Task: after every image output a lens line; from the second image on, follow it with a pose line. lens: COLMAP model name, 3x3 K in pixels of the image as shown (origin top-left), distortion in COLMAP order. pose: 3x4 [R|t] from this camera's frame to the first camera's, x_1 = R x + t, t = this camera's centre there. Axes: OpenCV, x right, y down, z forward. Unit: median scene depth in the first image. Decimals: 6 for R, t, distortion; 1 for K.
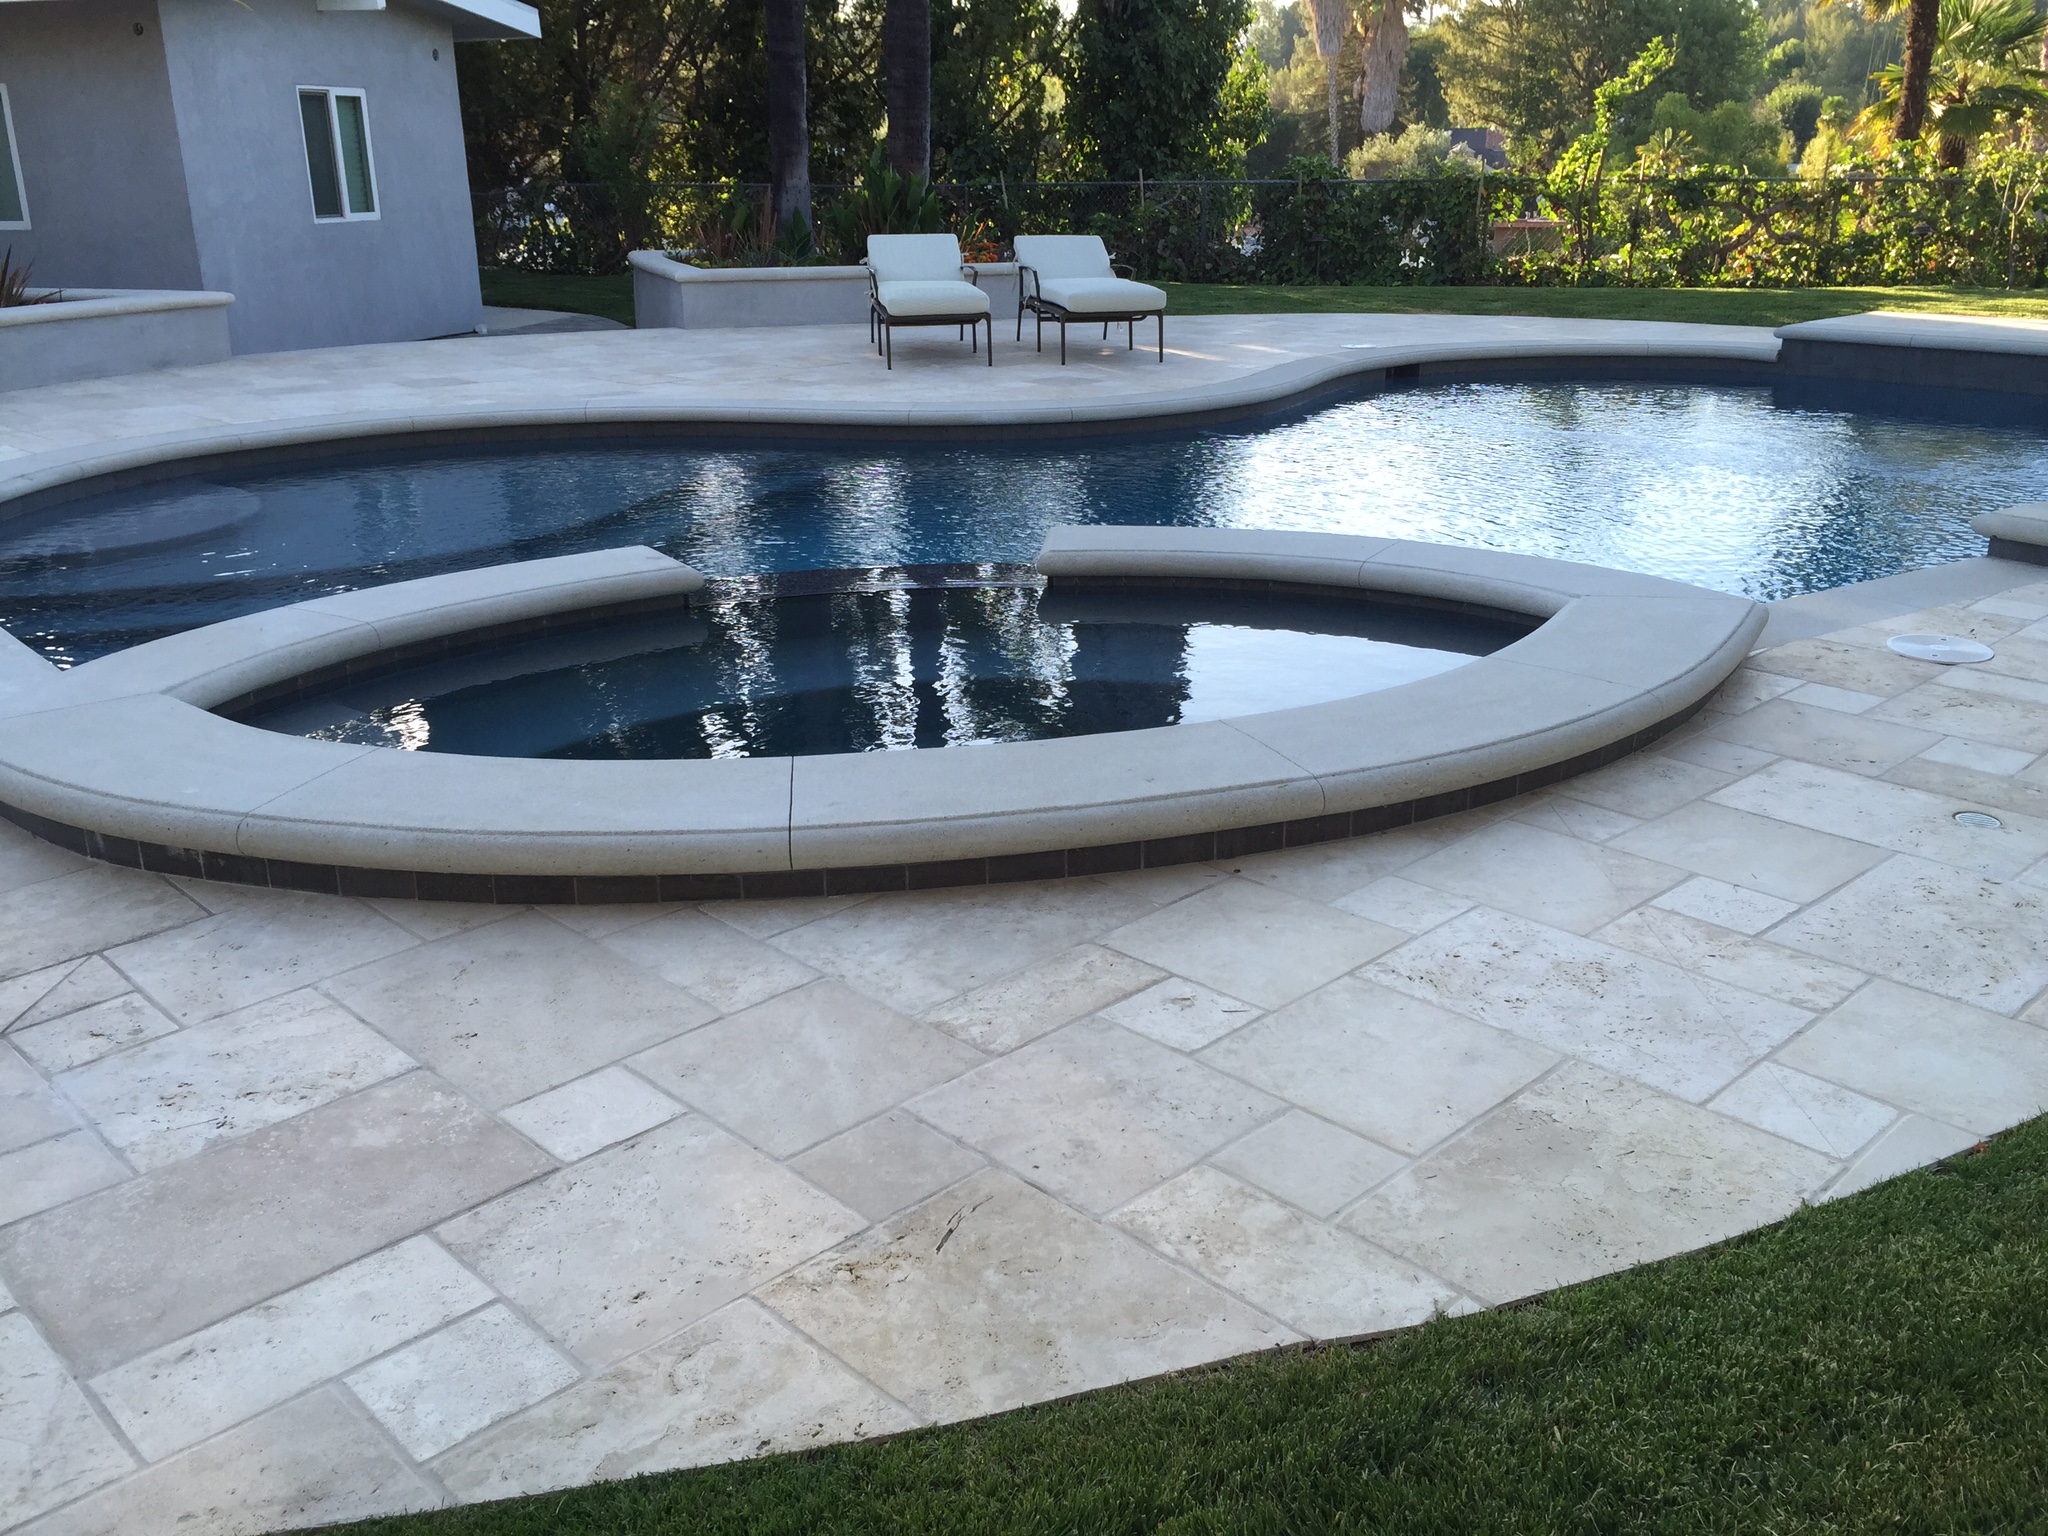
lens RADIAL K [[1758.3, 0, 1019.1], [0, 1758.3, 741.1], [0, 0, 1]] dist [0.068492, -0.062075]
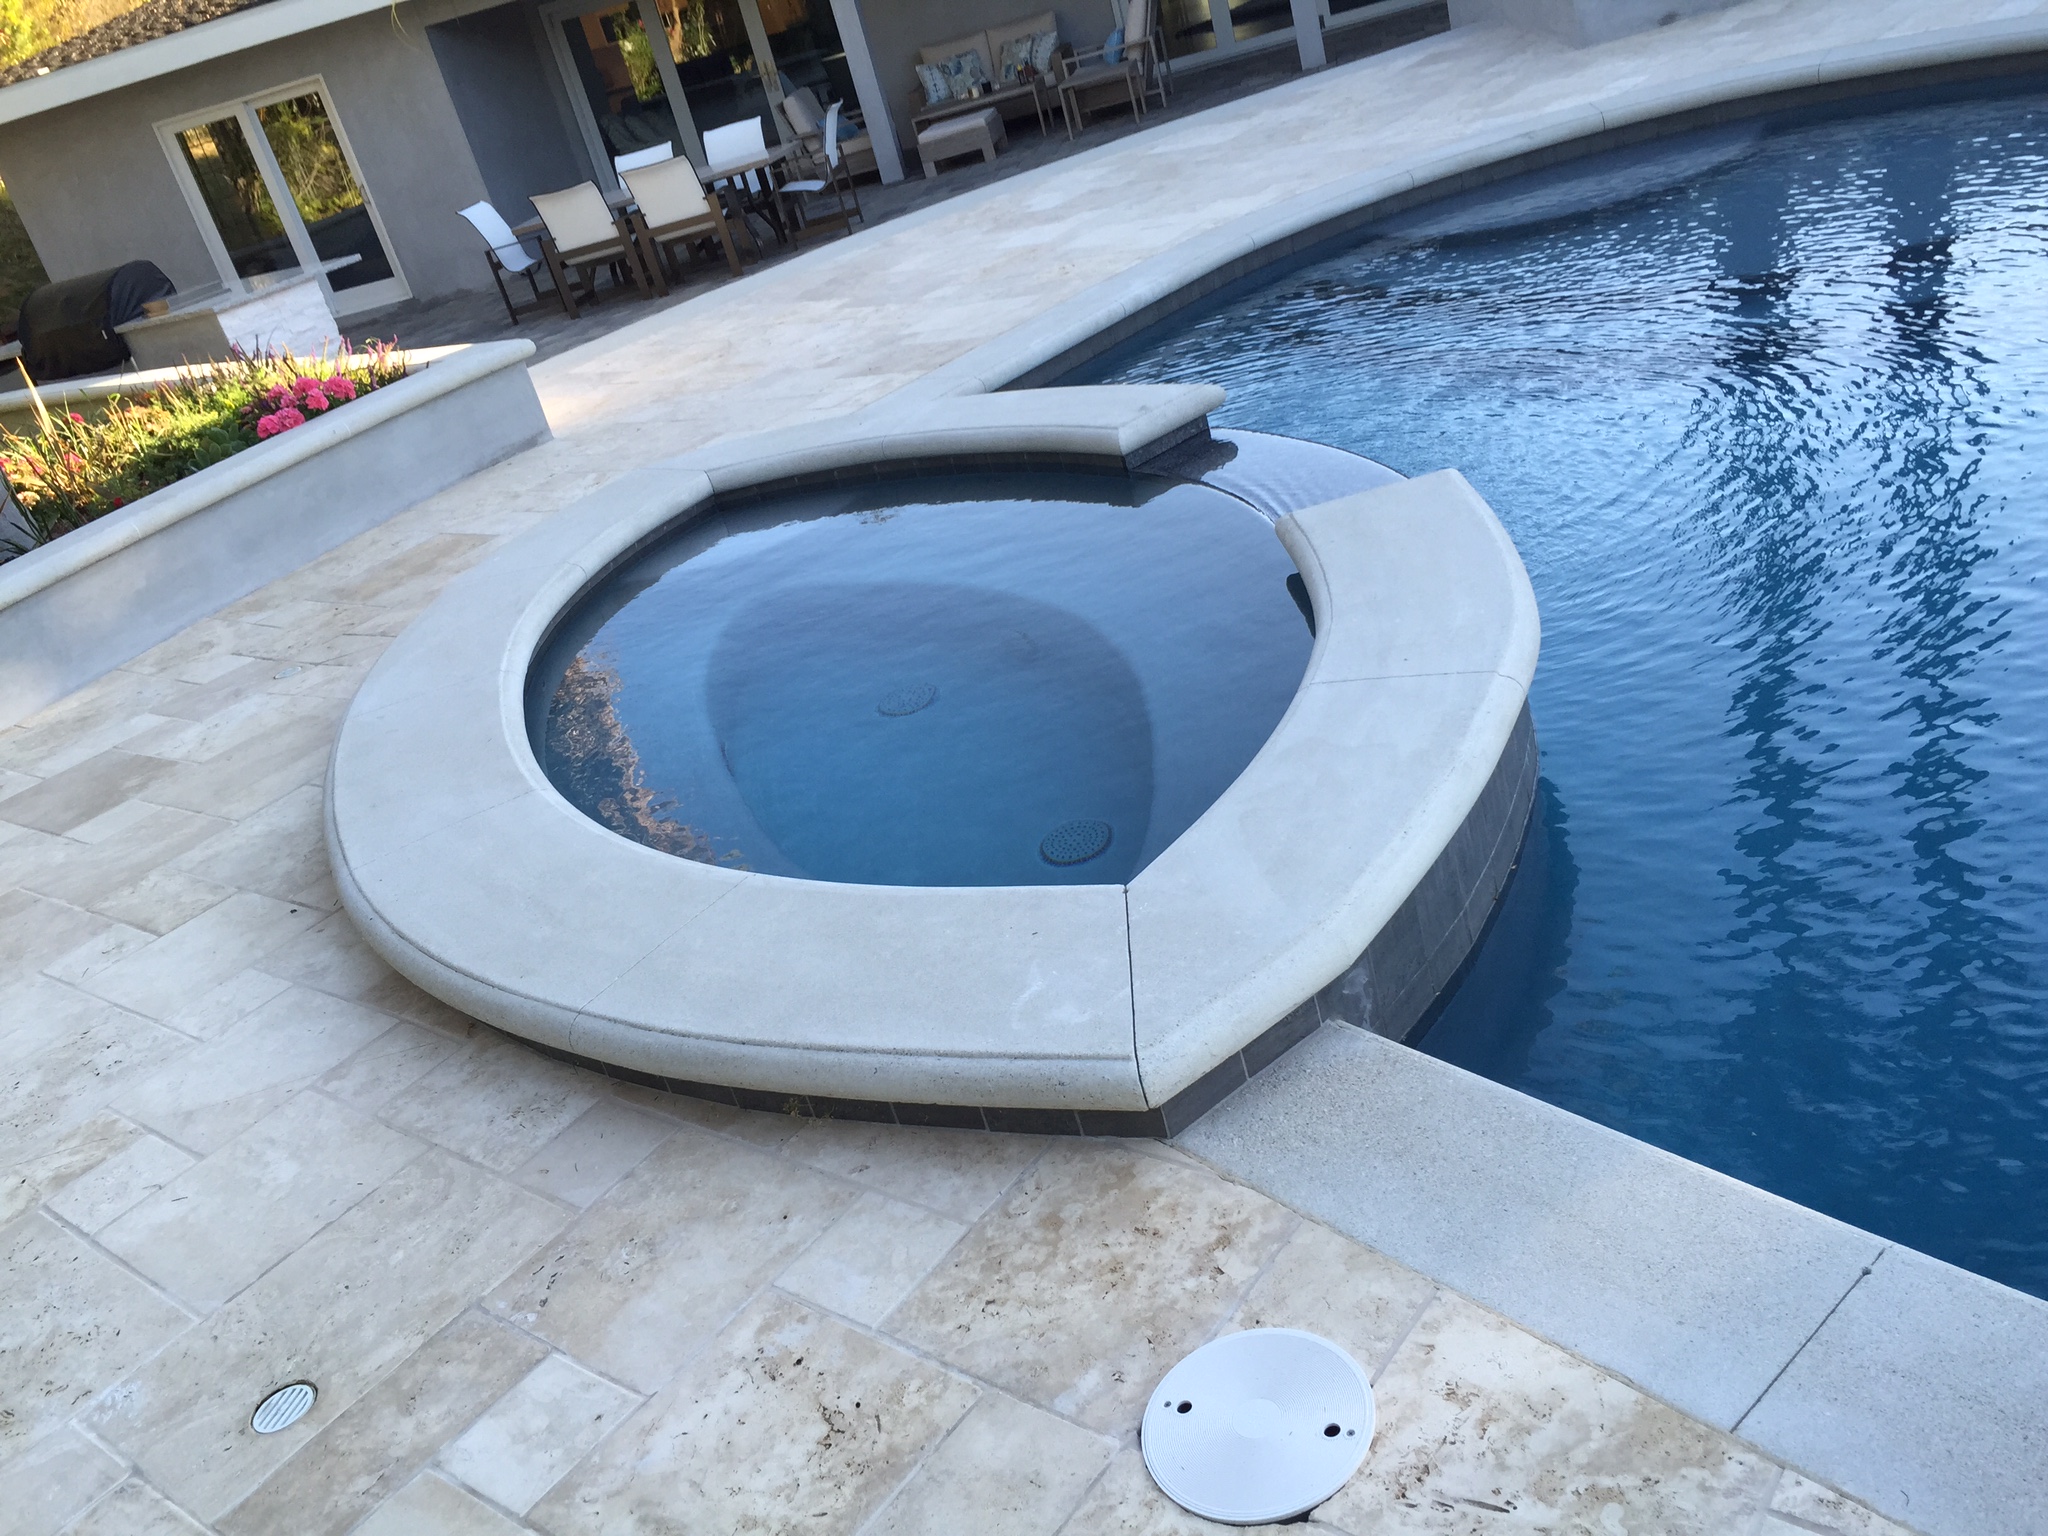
lens RADIAL K [[1758.3, 0, 1019.1], [0, 1758.3, 741.1], [0, 0, 1]] dist [0.068492, -0.062075]
pose [[0.125511, 0.394187, -0.910420, 1.233681], [-0.065198, 0.918970, 0.388901, -0.522171], [0.989948, 0.010547, 0.141041, 1.350415]]
